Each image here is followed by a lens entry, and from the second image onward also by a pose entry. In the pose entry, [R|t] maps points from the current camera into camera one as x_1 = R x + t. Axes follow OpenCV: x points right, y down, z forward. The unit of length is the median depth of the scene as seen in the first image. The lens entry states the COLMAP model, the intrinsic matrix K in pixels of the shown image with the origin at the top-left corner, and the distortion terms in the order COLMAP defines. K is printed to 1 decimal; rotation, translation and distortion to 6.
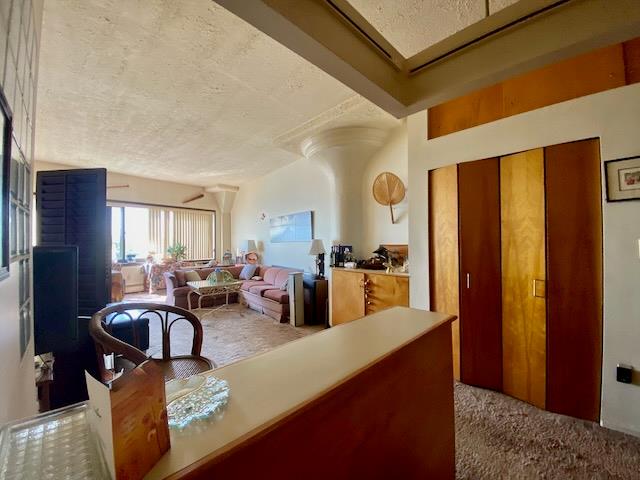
lens RADIAL K [[258.1, 0, 318.3], [0, 258.1, 239.5], [0, 0, 1]] dist [0.000080, -0.000432]
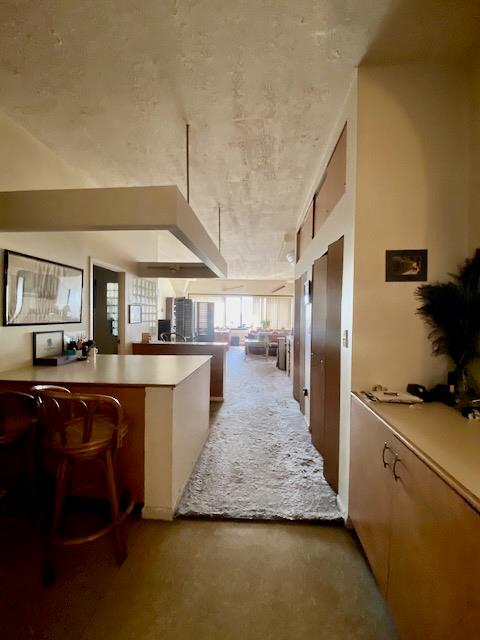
lens RADIAL K [[258.1, 0, 240.0], [0, 258.1, 320.0], [0, 0, 1]] dist [0.000080, -0.000432]
pose [[0.651495, 0.026350, -0.758195, 0.564658], [-0.005179, 0.999528, 0.030286, -0.021881], [0.758635, -0.015805, 0.651324, -0.177347]]
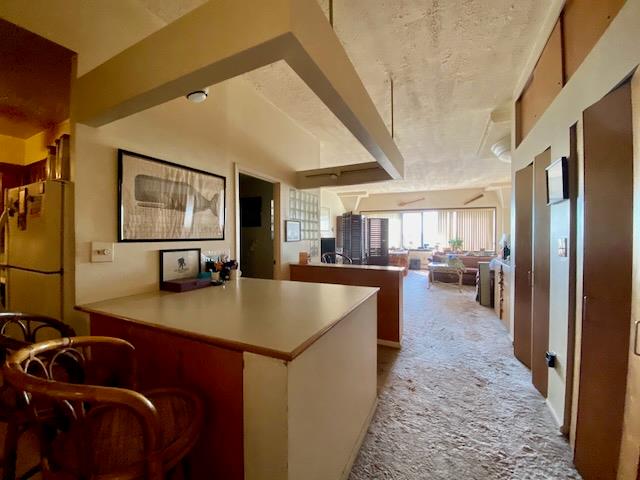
lens RADIAL K [[258.1, 0, 318.3], [0, 258.1, 239.5], [0, 0, 1]] dist [0.000080, -0.000432]
pose [[0.328815, 0.015638, -0.944265, 0.440961], [0.012908, 0.999695, 0.021050, -0.007667], [0.944306, -0.019111, 0.328513, -0.079240]]
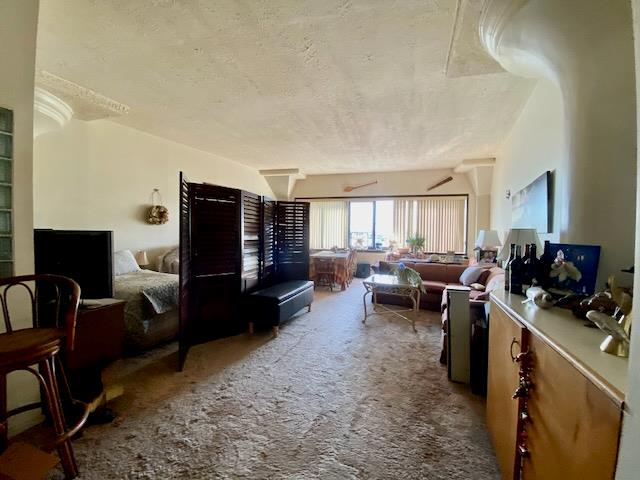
lens RADIAL K [[258.1, 0, 318.3], [0, 258.1, 239.5], [0, 0, 1]] dist [0.000080, -0.000432]
pose [[0.425398, 0.034533, -0.904347, 0.159406], [-0.000993, 0.999289, 0.037691, 0.000532], [0.905006, -0.015136, 0.425130, 0.259362]]
